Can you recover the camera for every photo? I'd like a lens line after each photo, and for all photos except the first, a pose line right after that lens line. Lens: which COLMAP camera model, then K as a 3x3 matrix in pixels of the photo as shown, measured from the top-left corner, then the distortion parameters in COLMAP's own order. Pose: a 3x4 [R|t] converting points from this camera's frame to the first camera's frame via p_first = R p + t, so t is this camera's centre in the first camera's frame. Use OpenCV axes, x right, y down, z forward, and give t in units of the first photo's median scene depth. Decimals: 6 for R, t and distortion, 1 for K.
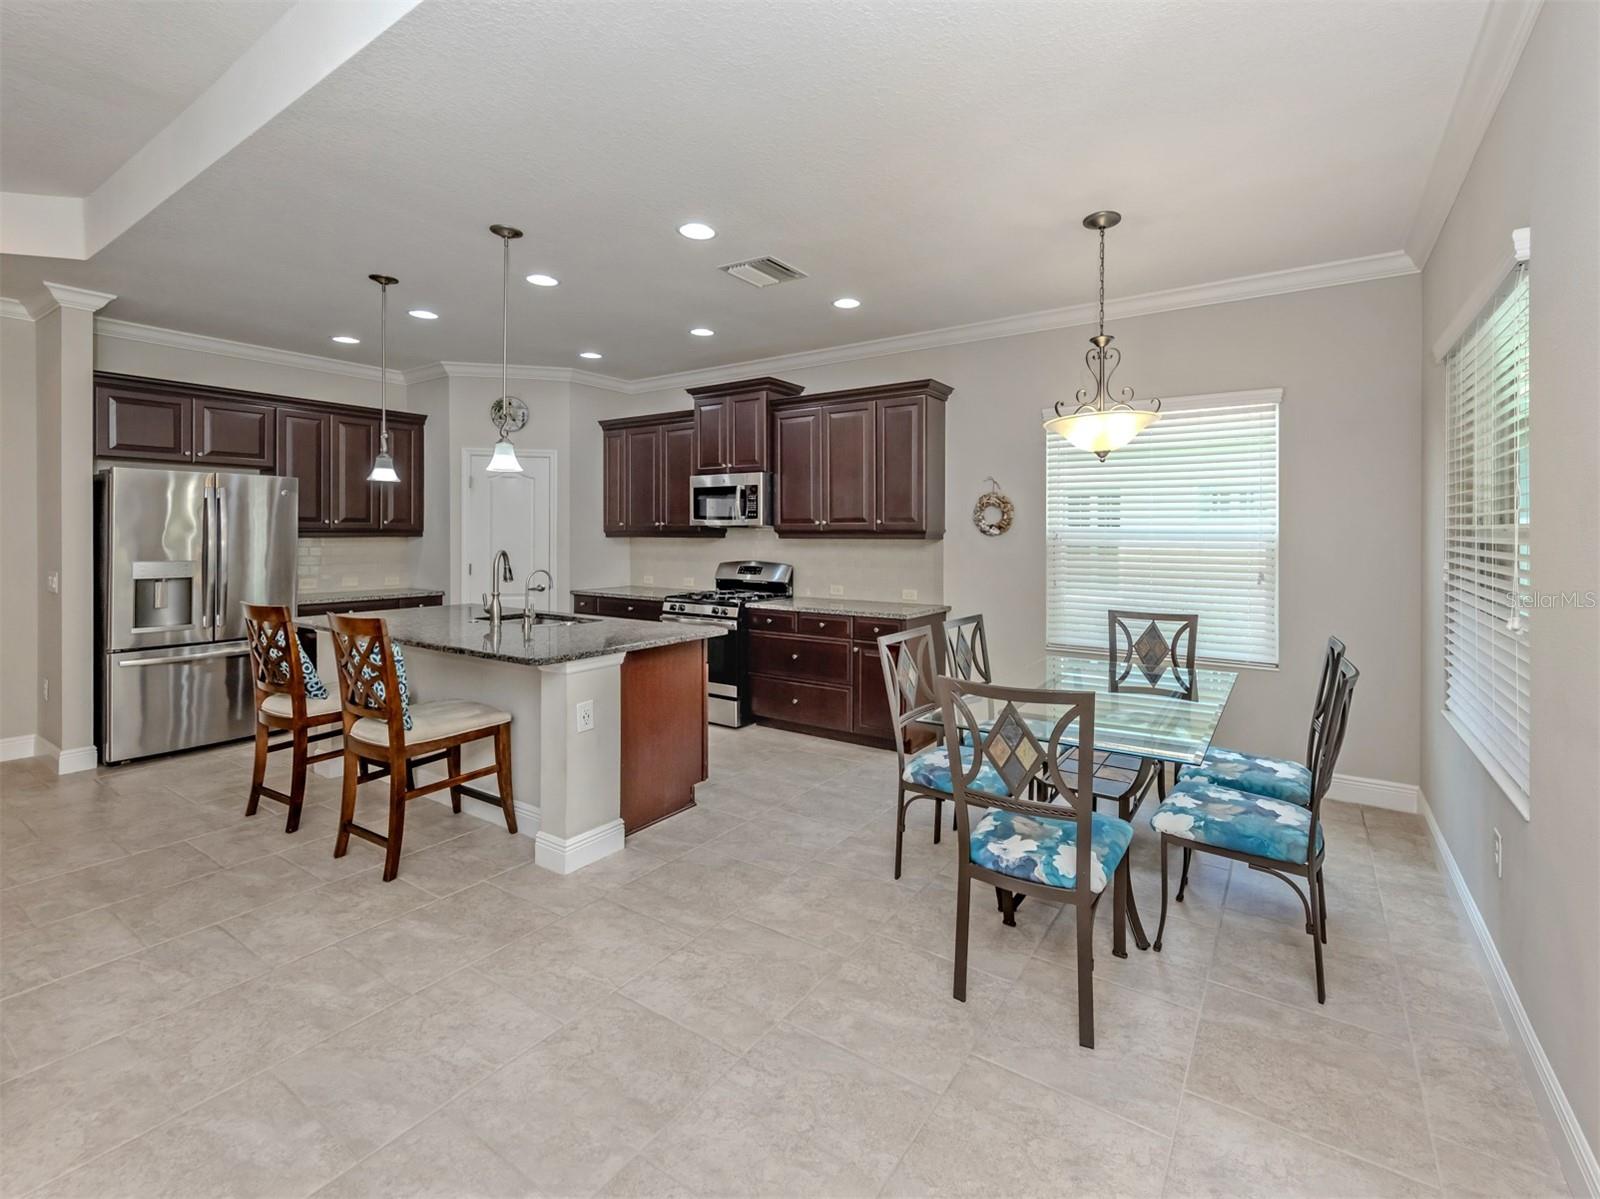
lens RADIAL K [[593.5, 0, 798.9], [0, 593.5, 564.3], [0, 0, 1]] dist [-0.001301, -0.000418]
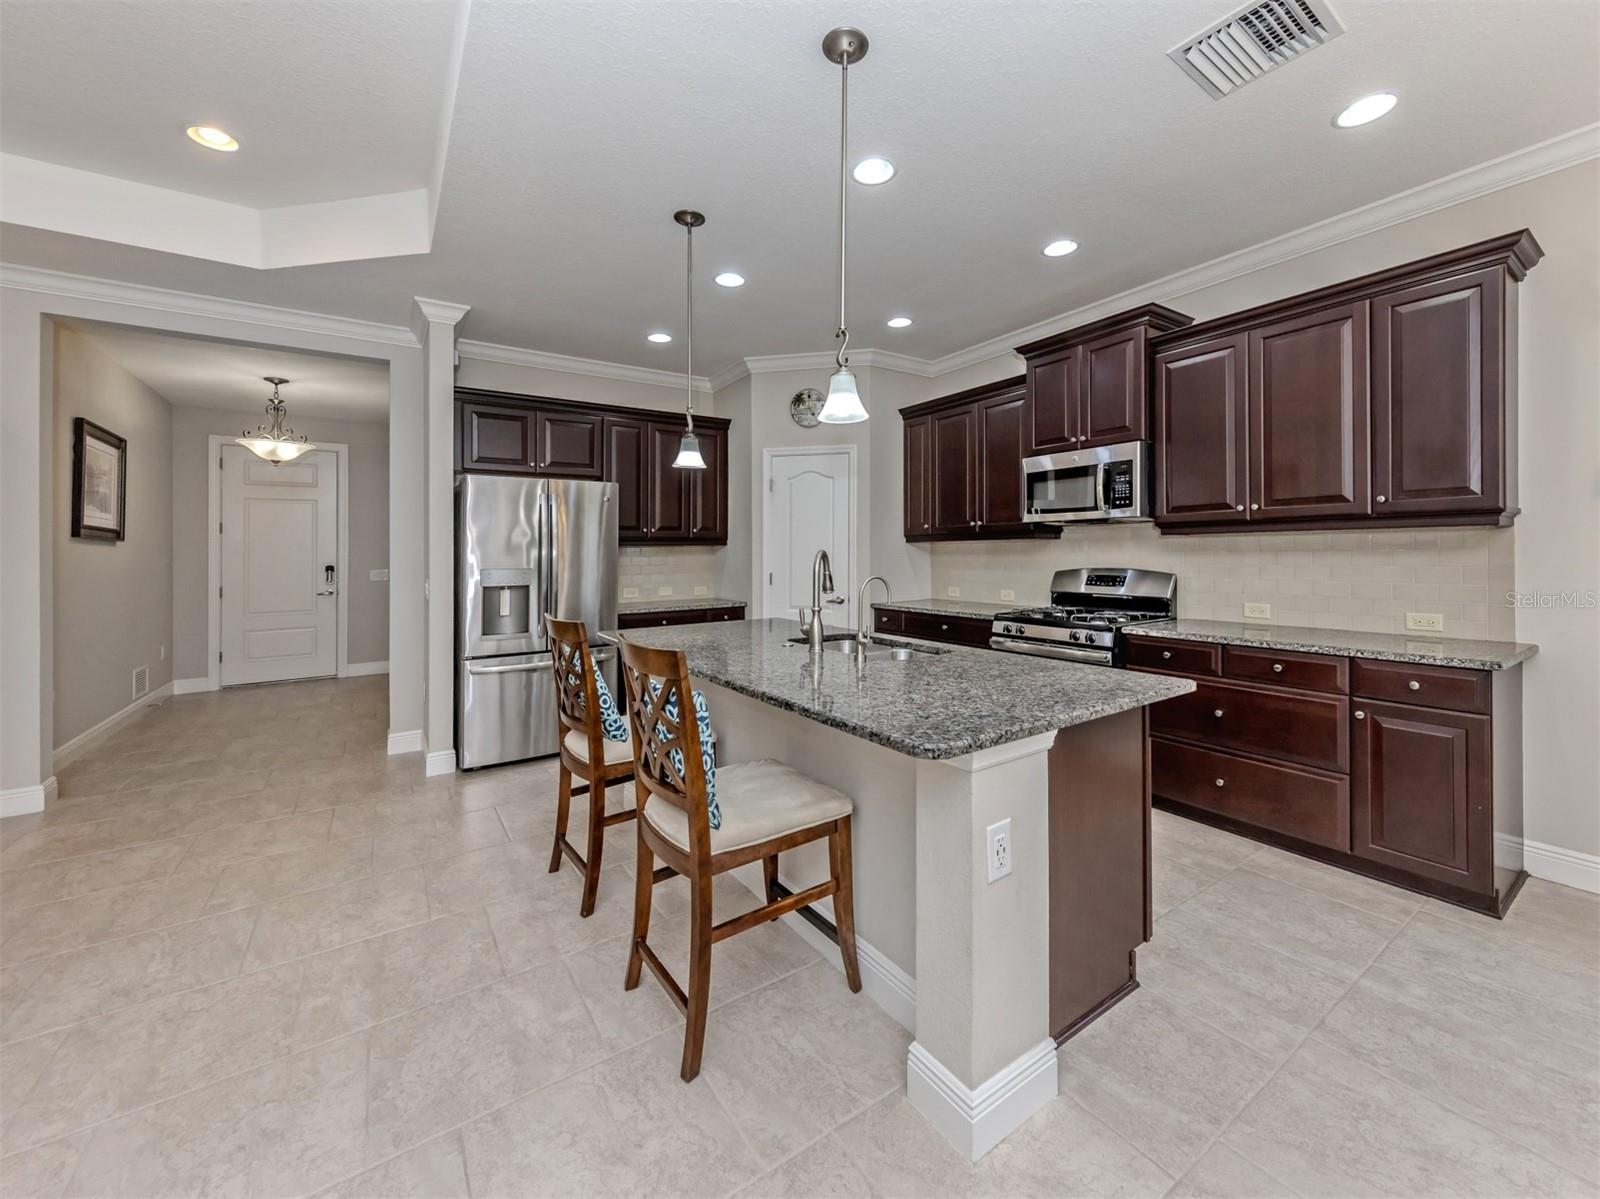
lens RADIAL K [[585.9, 0, 802.1], [0, 585.9, 572.8], [0, 0, 1]] dist [-0.000870, -0.000107]
pose [[0.907491, -0.003858, -0.420053, -0.165331], [0.001059, 0.999976, -0.006897, 0.007016], [0.420069, 0.005814, 0.907473, 0.249873]]
